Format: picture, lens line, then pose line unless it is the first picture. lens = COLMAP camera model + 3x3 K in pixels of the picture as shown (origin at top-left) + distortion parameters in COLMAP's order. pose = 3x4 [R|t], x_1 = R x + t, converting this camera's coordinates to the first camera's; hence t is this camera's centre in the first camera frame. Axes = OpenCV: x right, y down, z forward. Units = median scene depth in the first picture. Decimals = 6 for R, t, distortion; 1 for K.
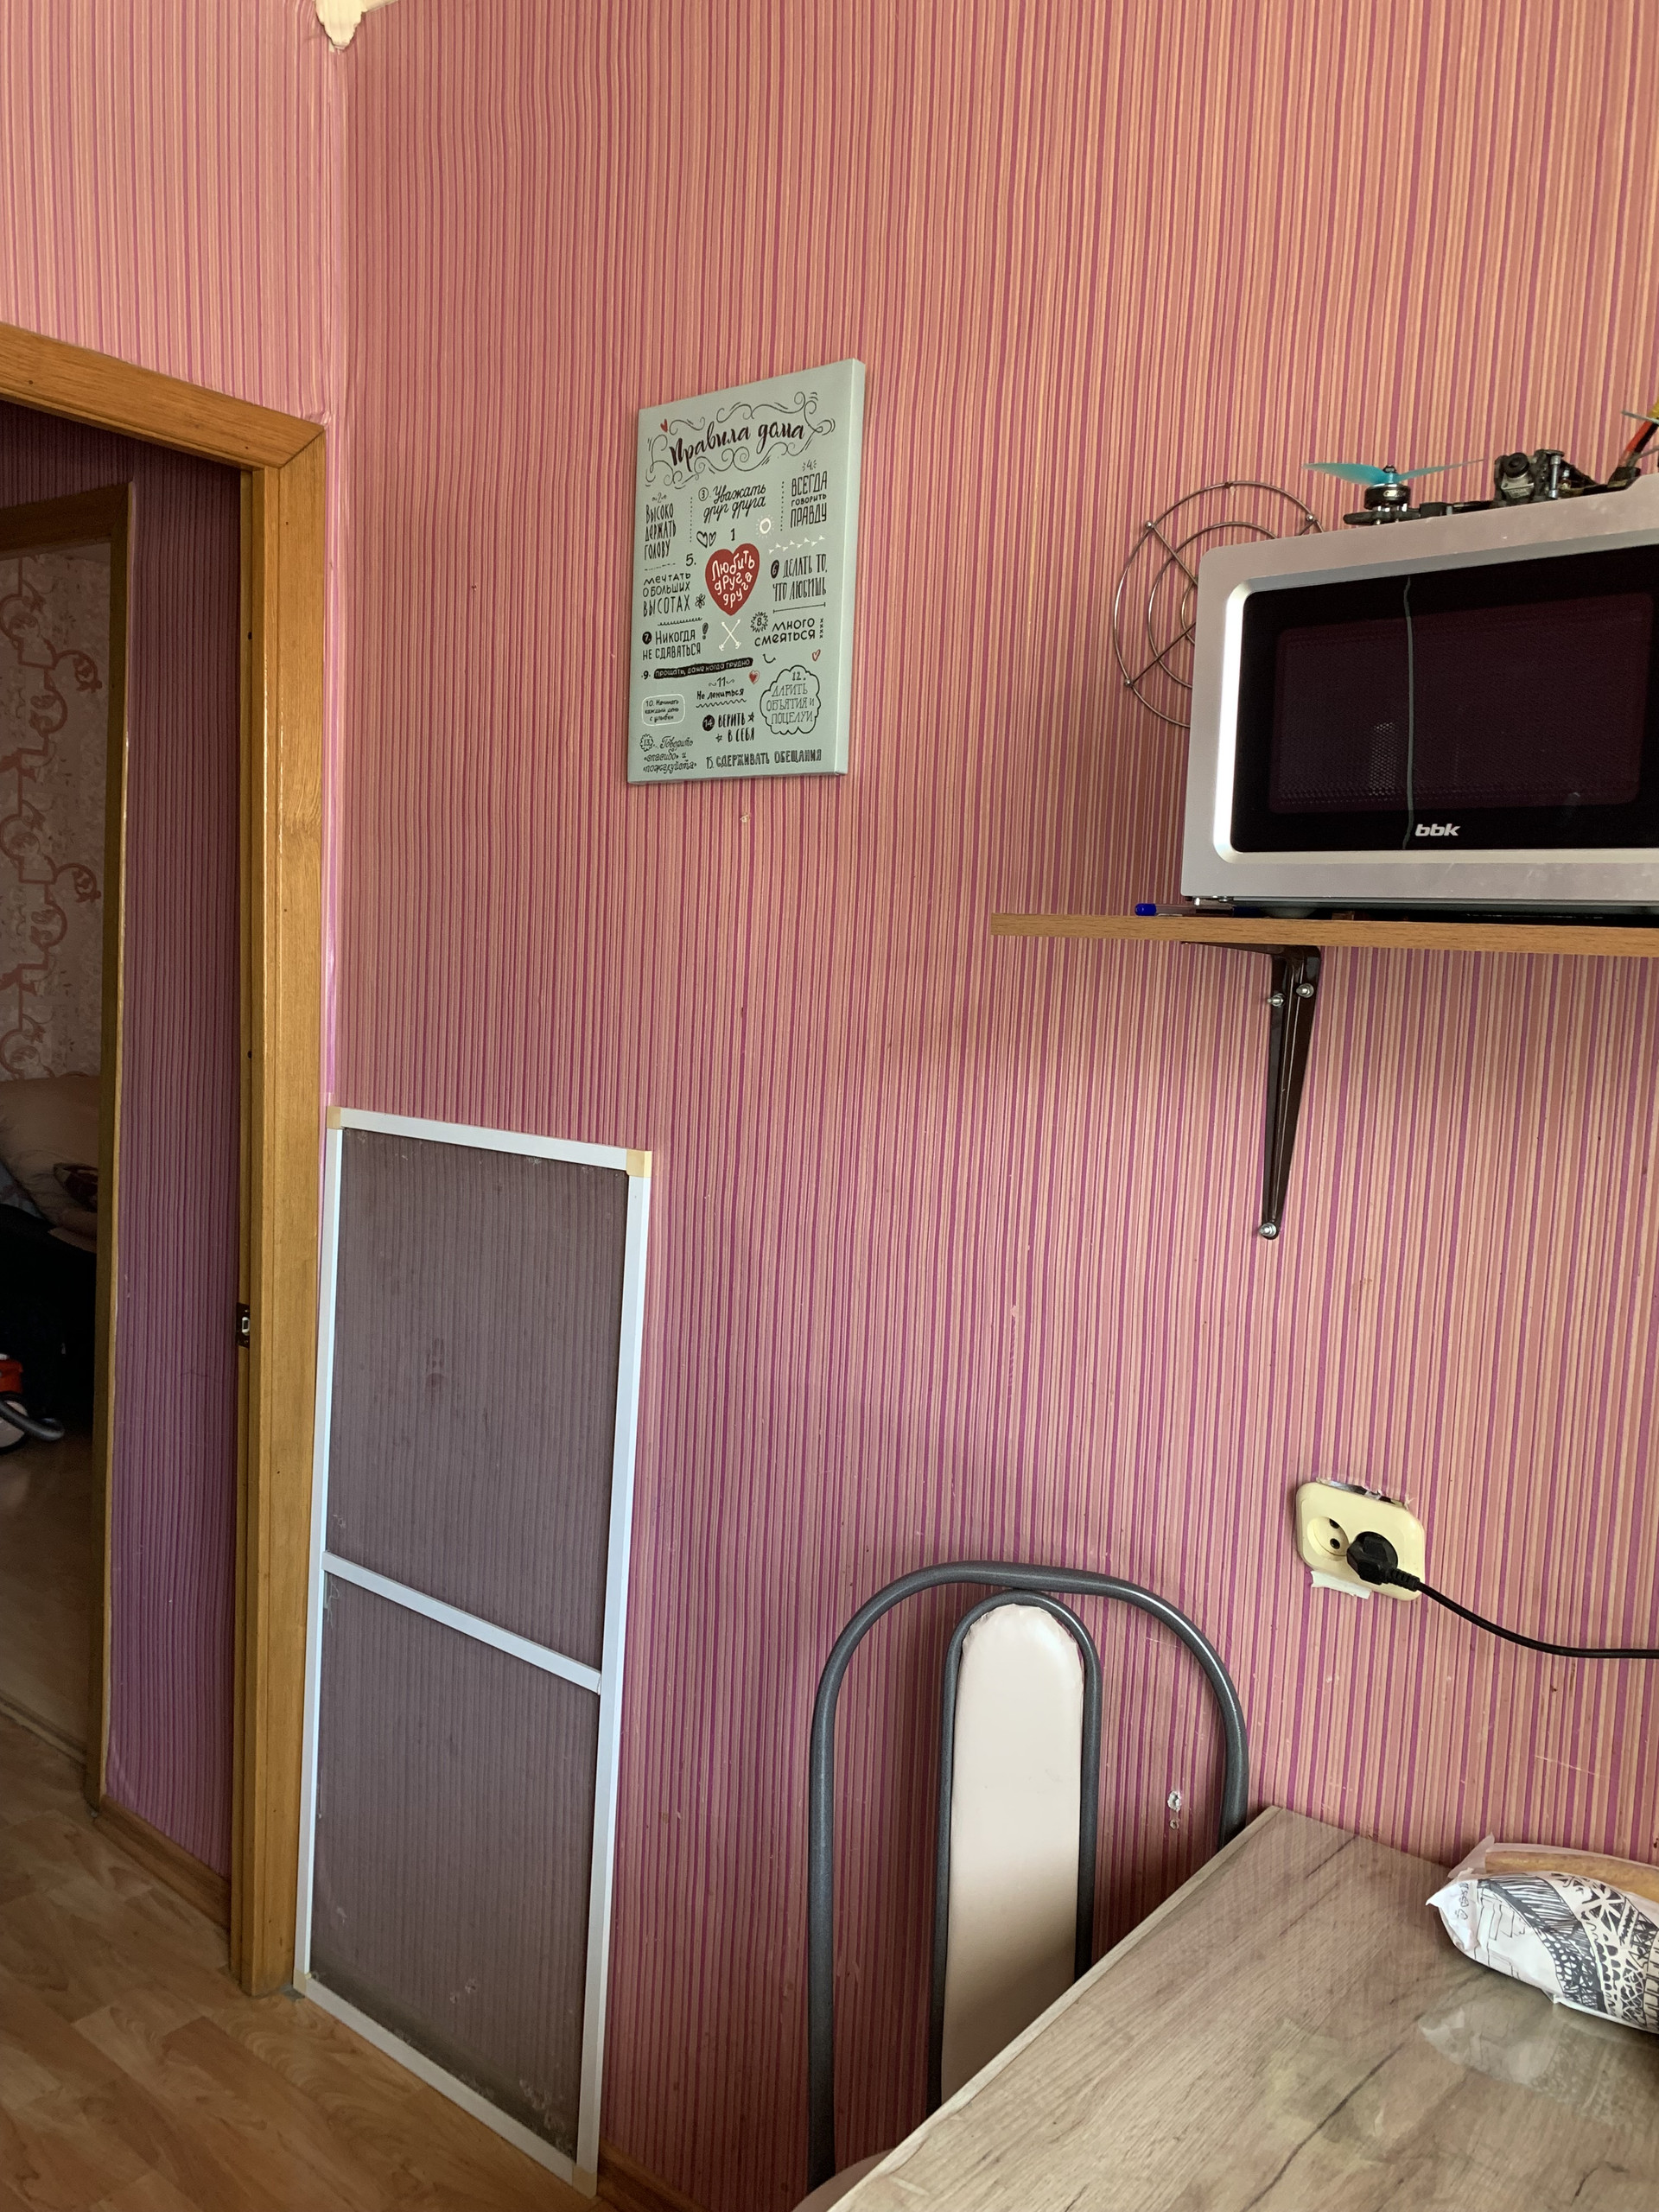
lens RADIAL K [[1689.4, 0, 829.5], [0, 1689.4, 1106.0], [0, 0, 1]] dist [0.058131, -0.086946]
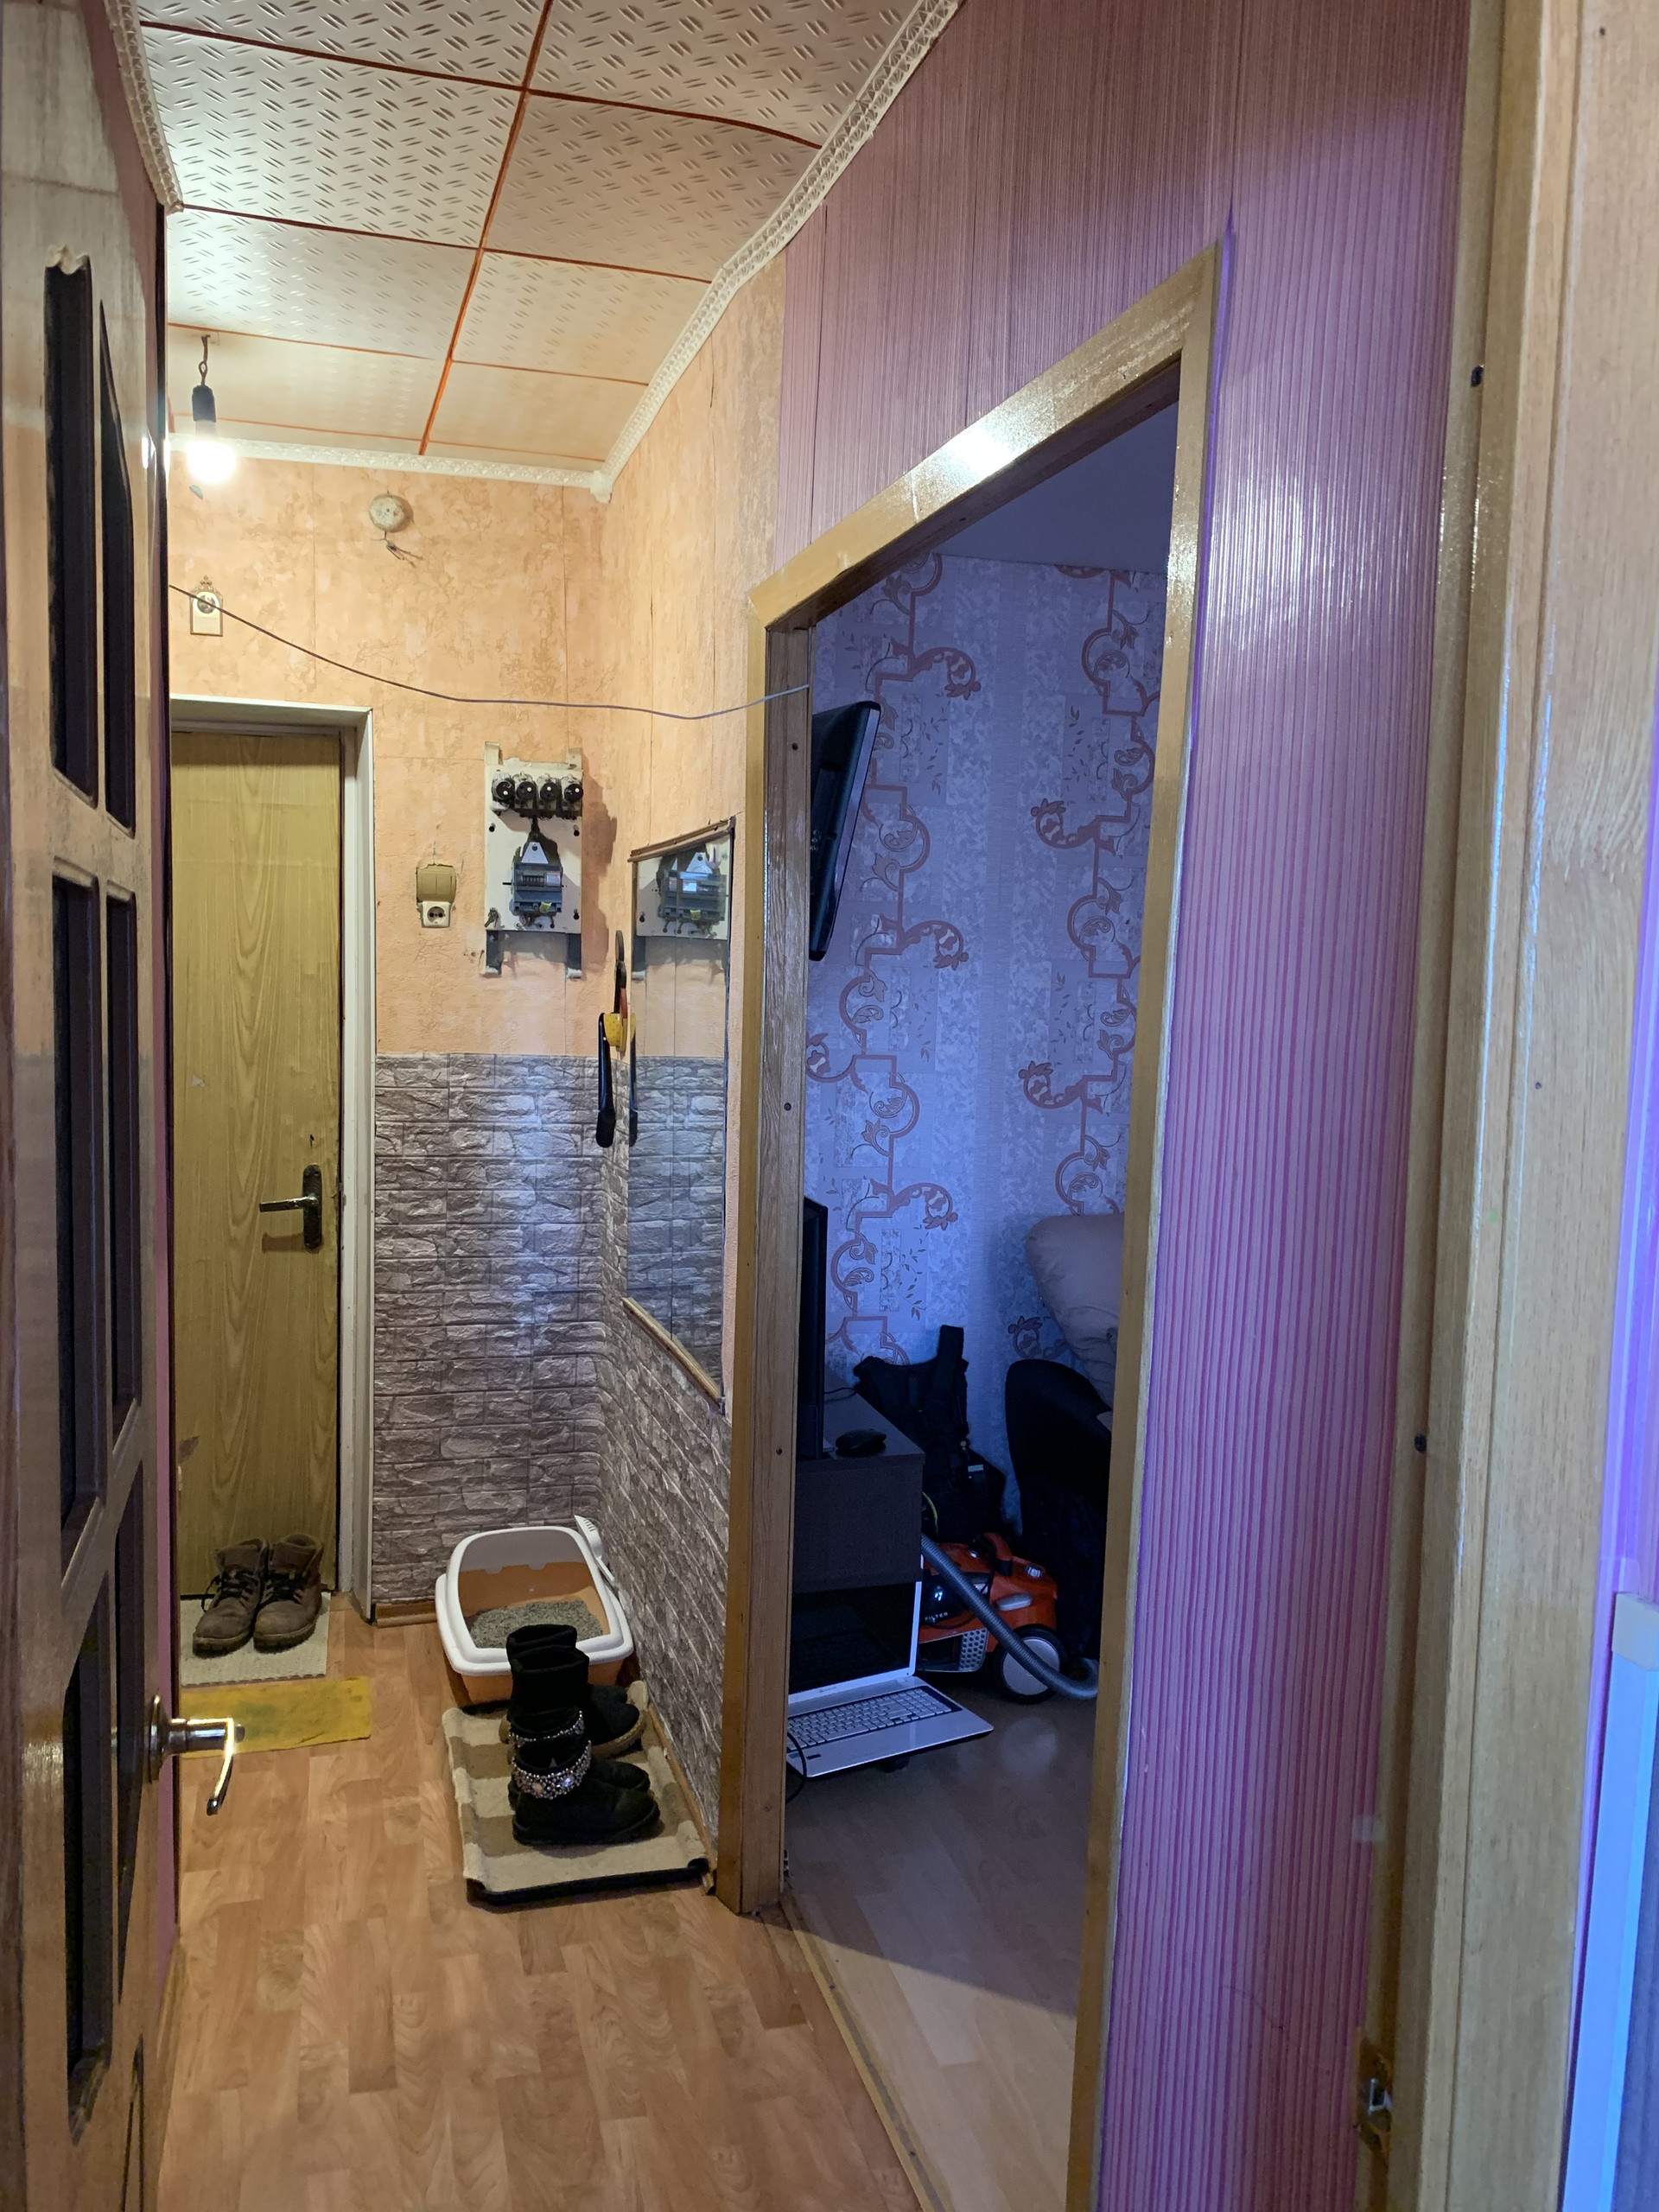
lens RADIAL K [[1657.5, 0, 833.2], [0, 1657.5, 1107.4], [0, 0, 1]] dist [0.163914, -0.462444]
pose [[0.812725, 0.029329, -0.581909, -0.102219], [-0.053444, 0.998274, -0.024328, -0.041166], [0.580191, 0.050871, 0.812890, 0.269742]]
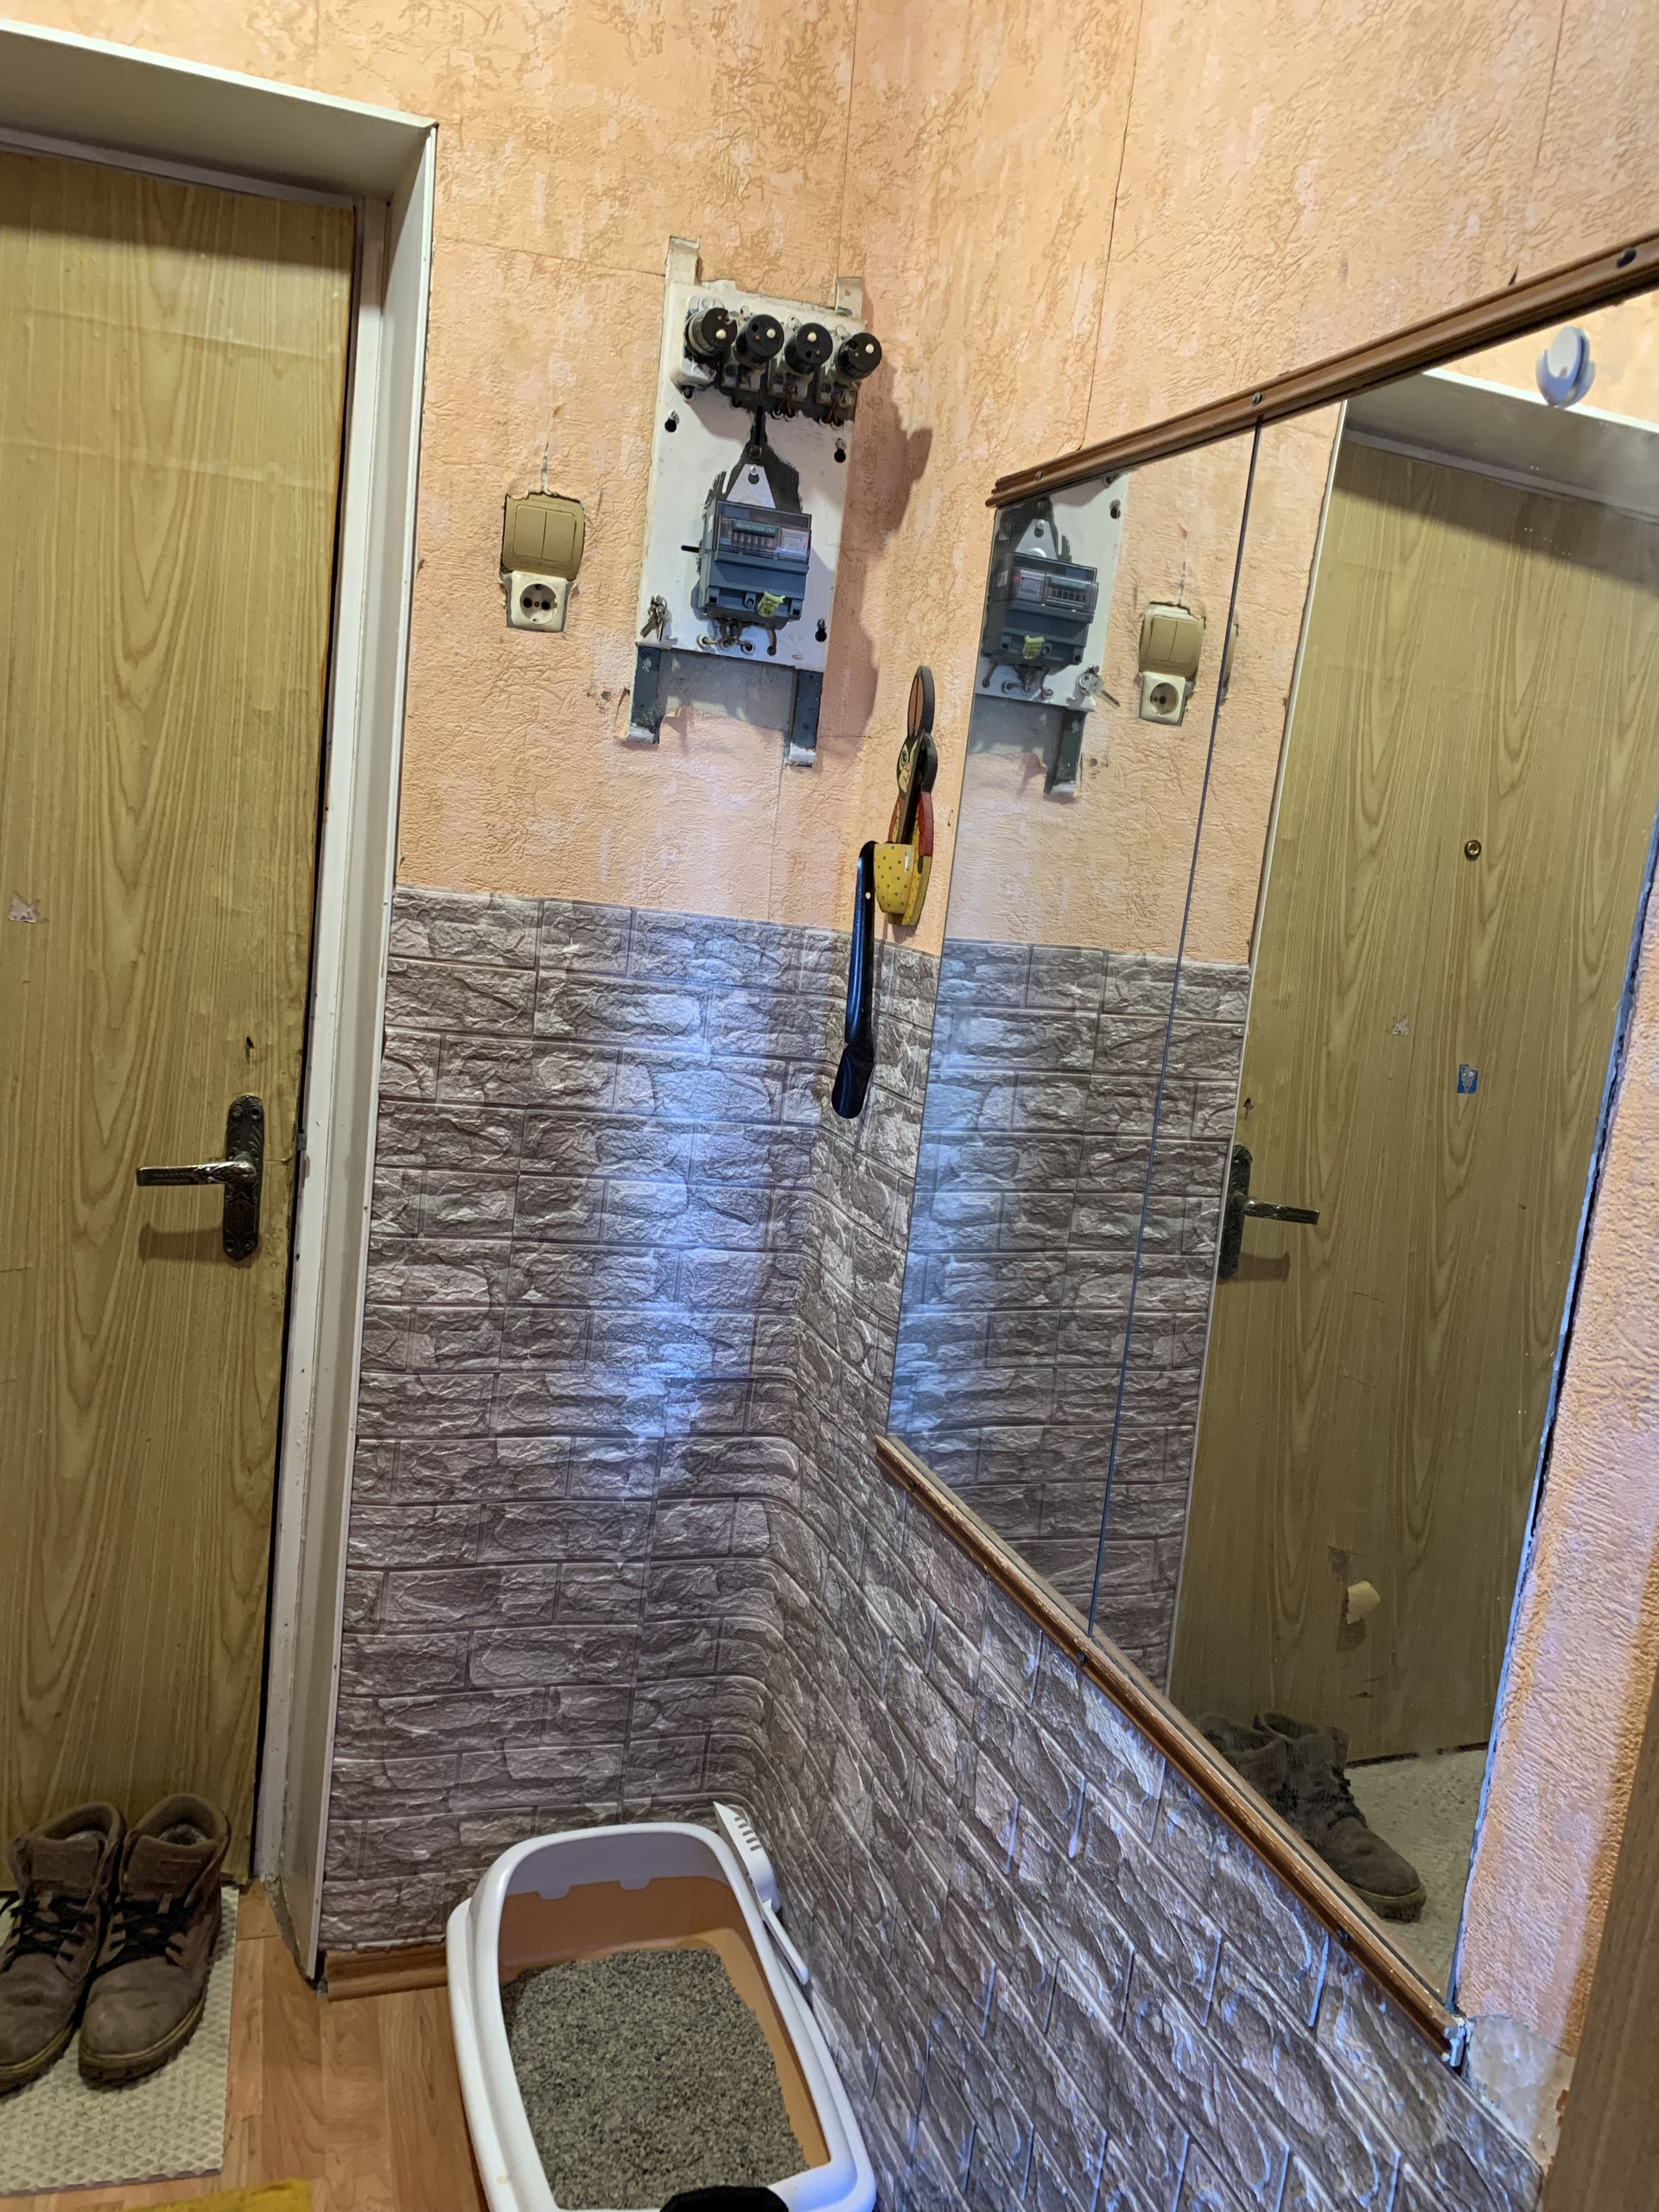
lens RADIAL K [[1689.4, 0, 829.5], [0, 1689.4, 1106.0], [0, 0, 1]] dist [0.058131, -0.086946]
pose [[0.826366, 0.137814, -0.546010, -0.408824], [-0.133070, 0.989921, 0.048462, -0.055197], [0.547185, 0.032610, 0.836376, 0.496523]]
